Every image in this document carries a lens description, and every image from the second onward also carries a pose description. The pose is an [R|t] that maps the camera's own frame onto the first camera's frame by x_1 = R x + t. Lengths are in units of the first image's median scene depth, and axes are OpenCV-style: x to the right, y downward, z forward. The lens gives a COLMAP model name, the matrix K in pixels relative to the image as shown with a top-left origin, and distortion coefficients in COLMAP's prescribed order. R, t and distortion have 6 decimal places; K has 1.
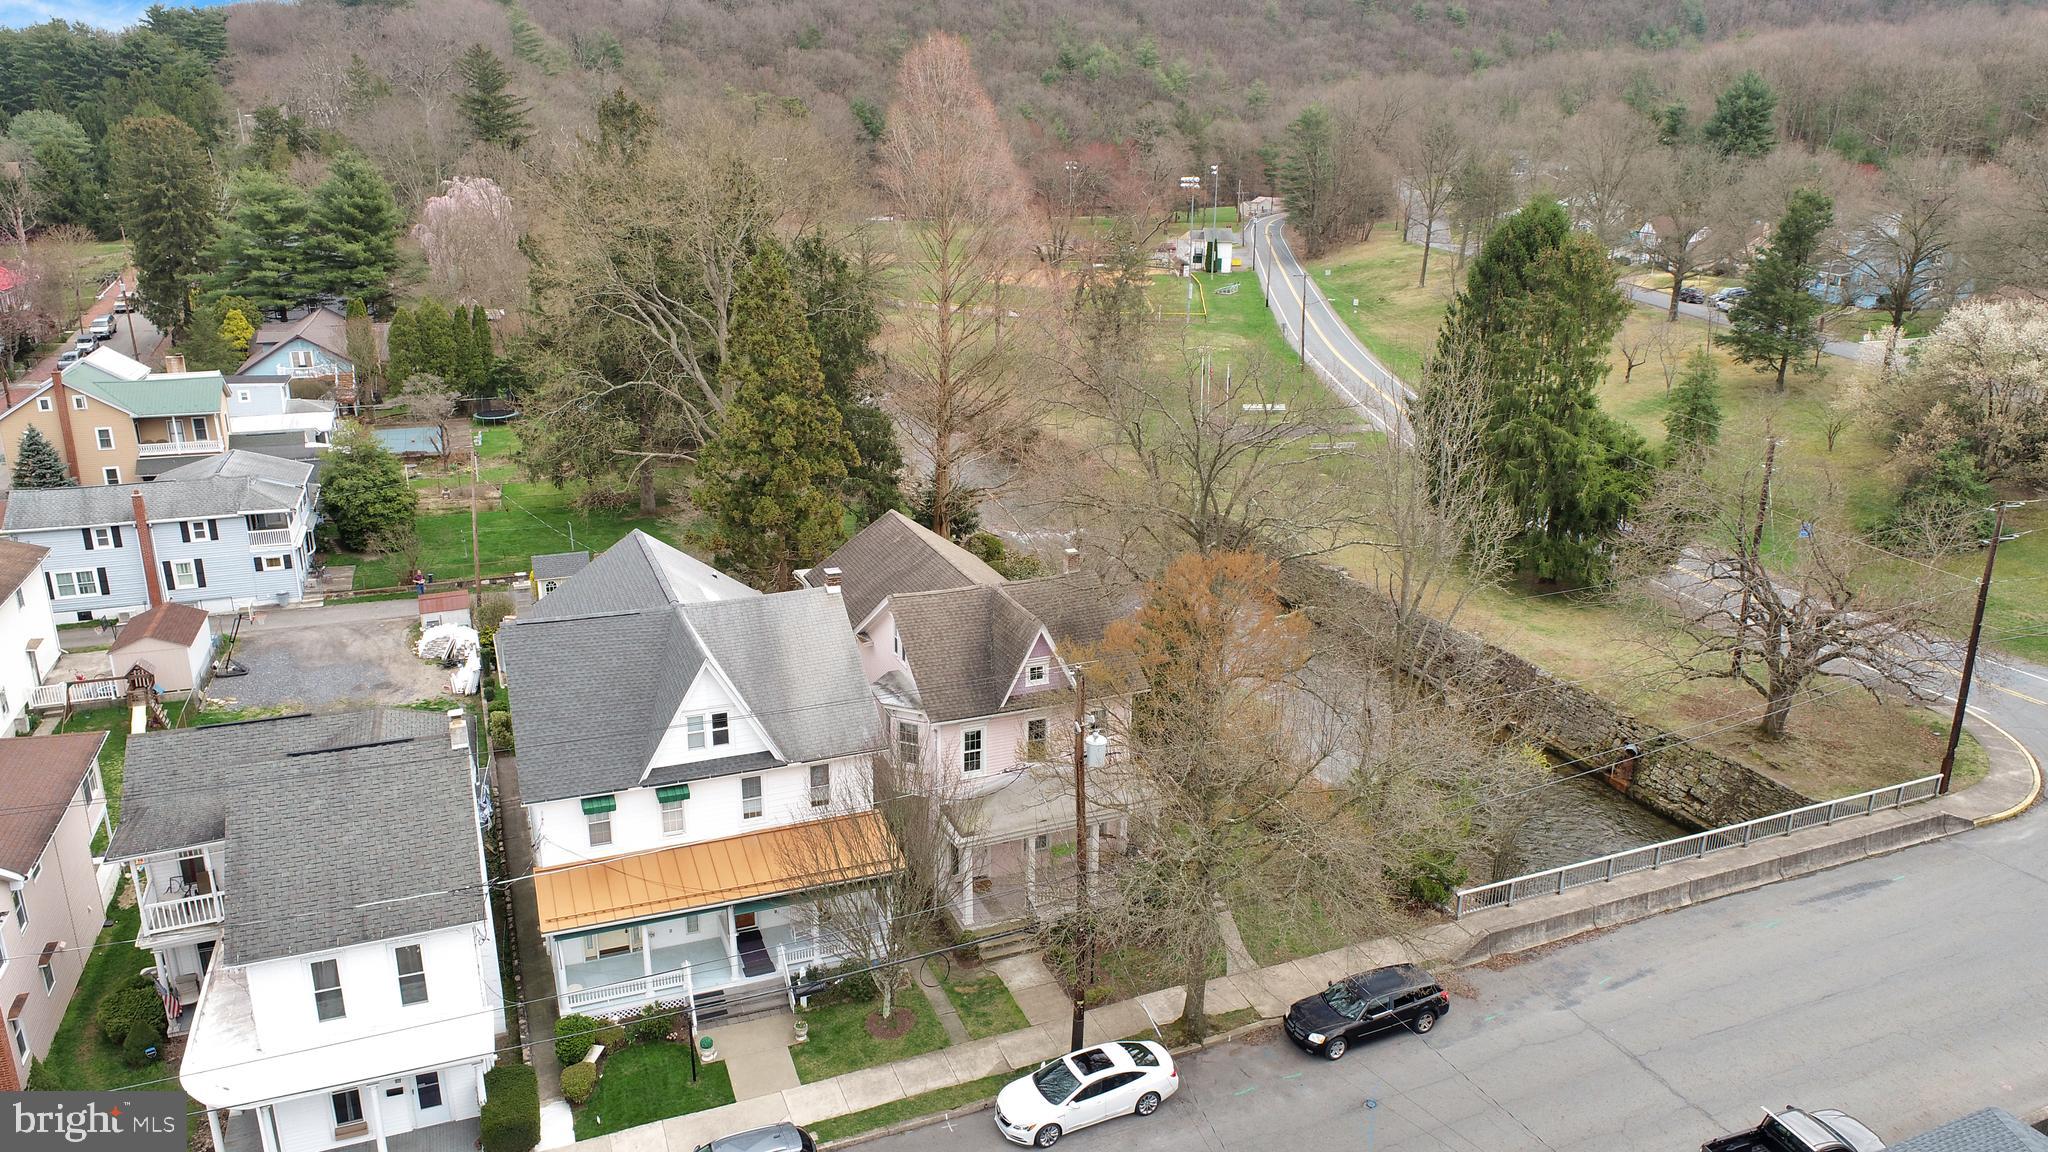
lens RADIAL K [[1369.4, 0, 1025.7], [0, 1369.4, 567.3], [0, 0, 1]] dist [-0.017547, 0.006607]
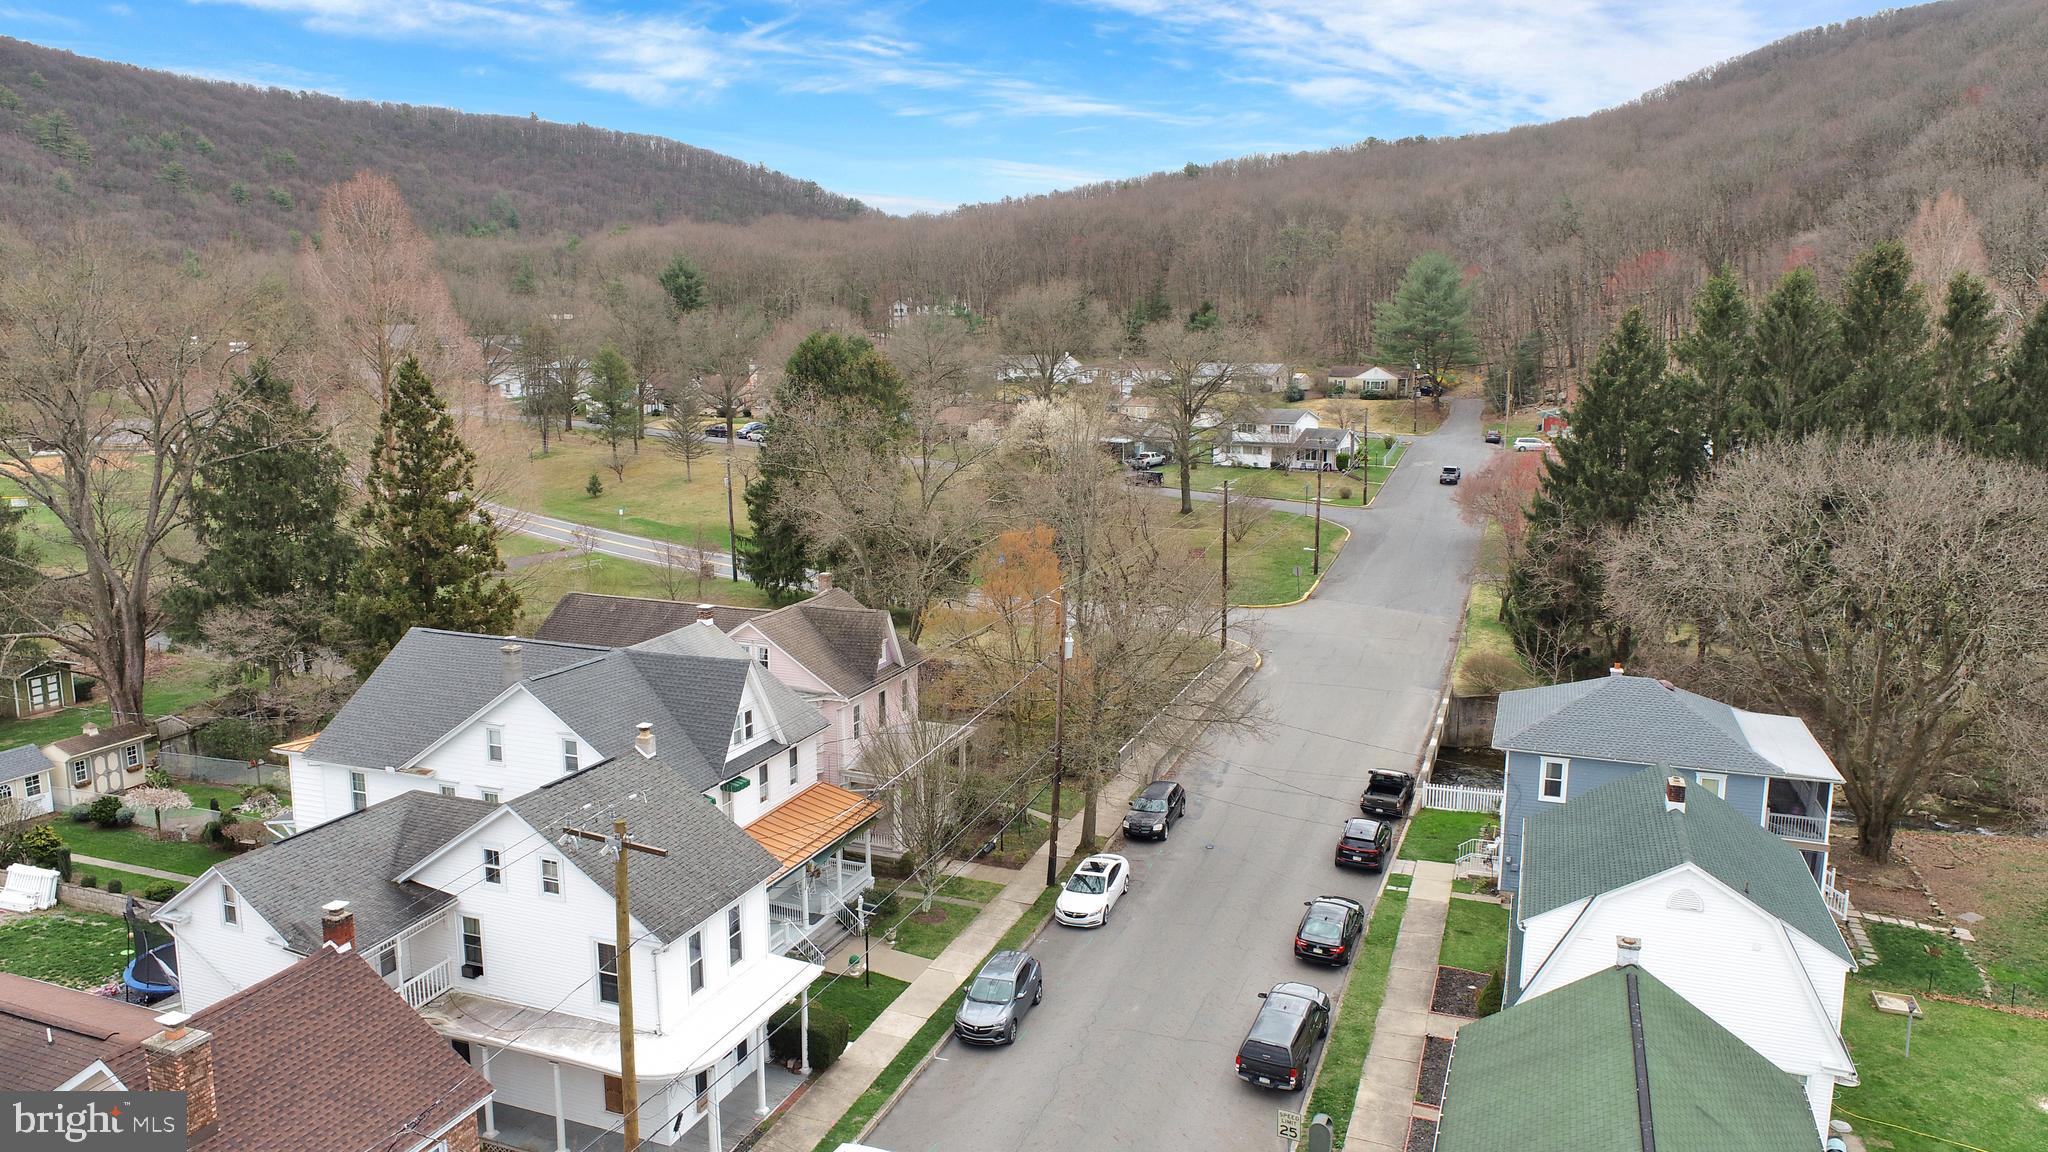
lens RADIAL K [[1369.4, 0, 1025.7], [0, 1369.4, 567.3], [0, 0, 1]] dist [-0.017547, 0.006607]
pose [[0.680652, -0.127774, 0.721378, -0.572259], [0.220550, 0.974731, -0.035449, 0.051876], [-0.698620, 0.183228, 0.691634, -0.001108]]
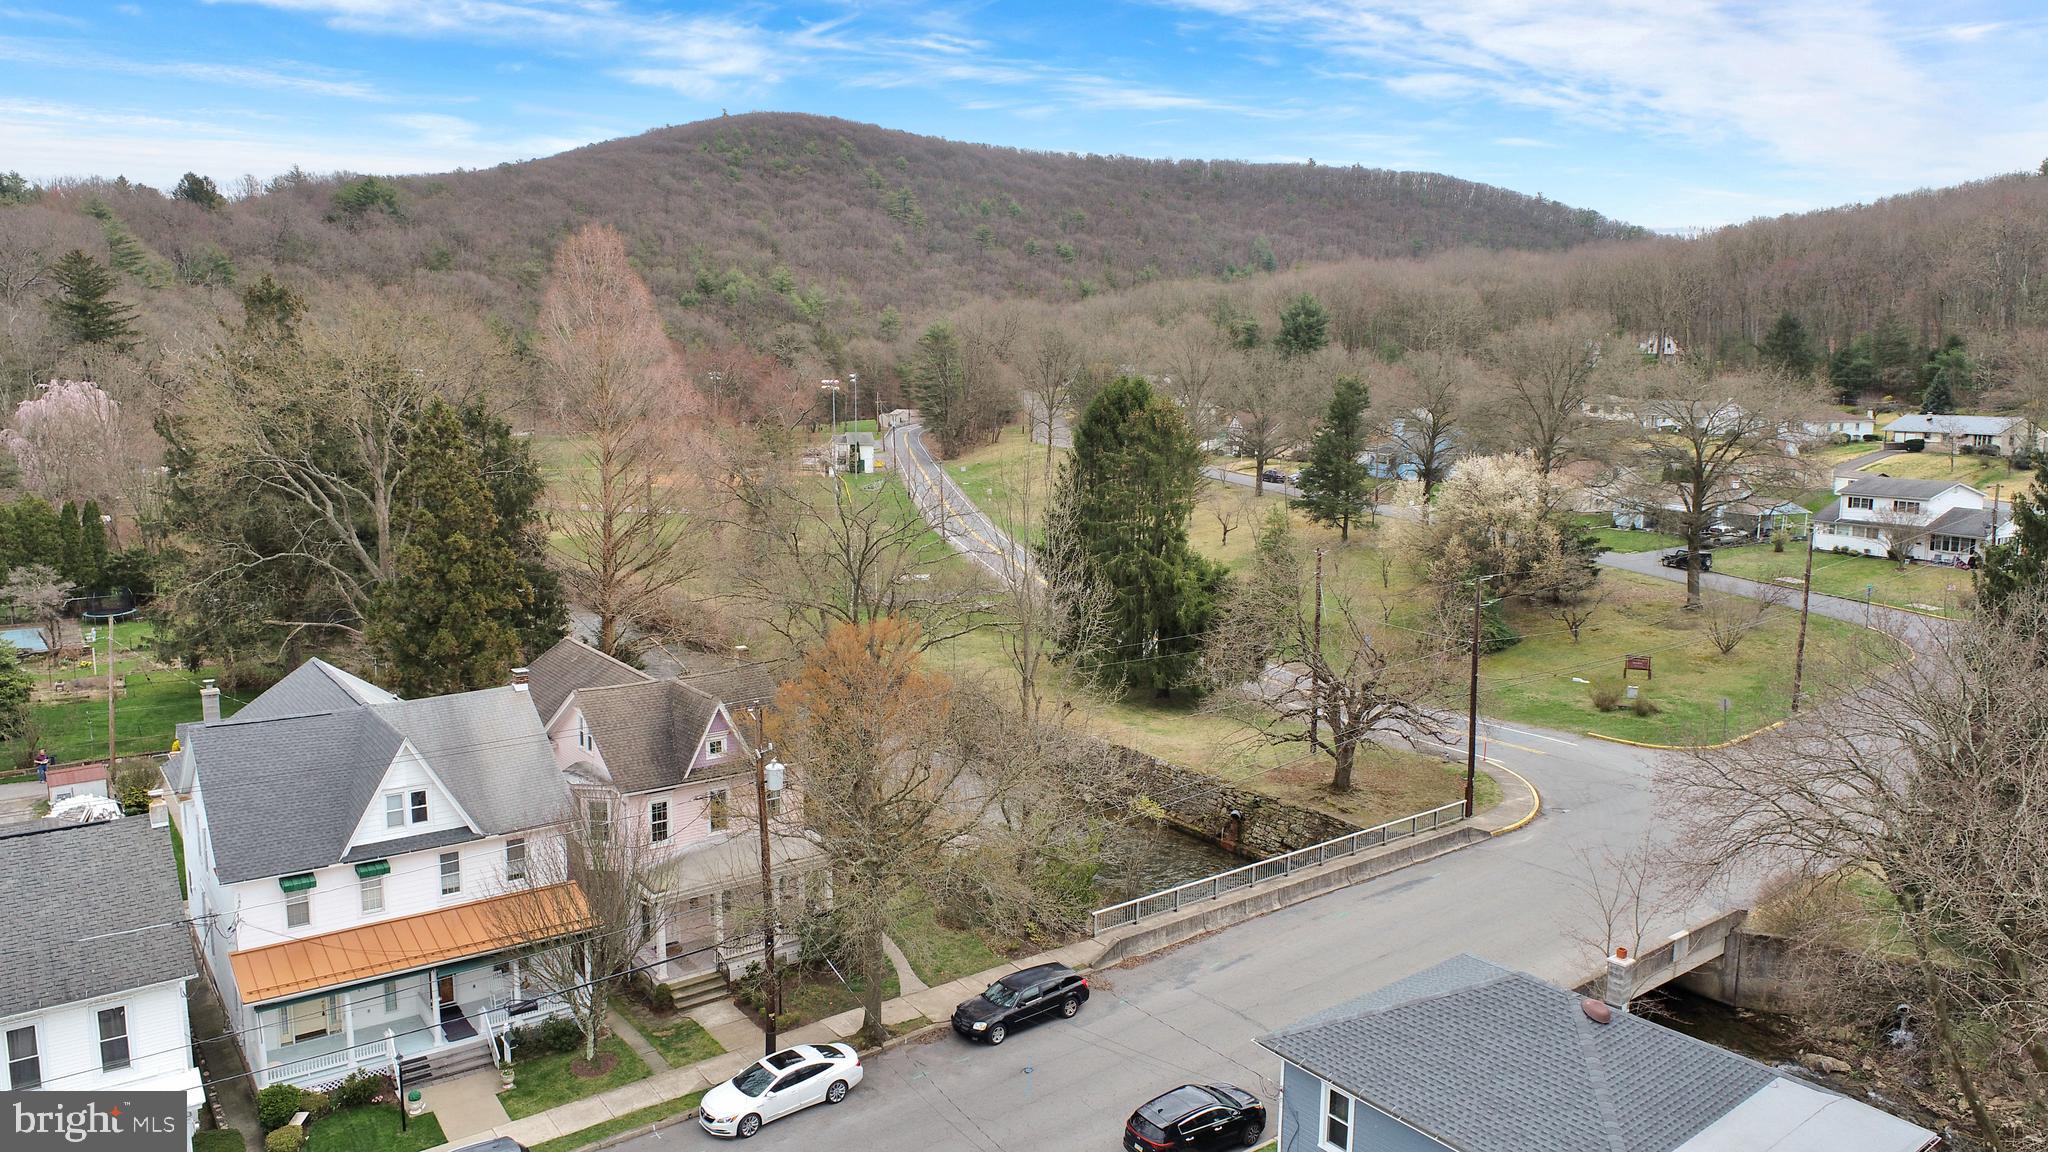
lens RADIAL K [[1369.4, 0, 1025.7], [0, 1369.4, 567.3], [0, 0, 1]] dist [-0.017547, 0.006607]
pose [[0.967452, -0.038342, 0.250133, -0.014758], [0.077221, 0.986039, -0.147525, 0.082057], [-0.240984, 0.162039, 0.956906, -0.110363]]
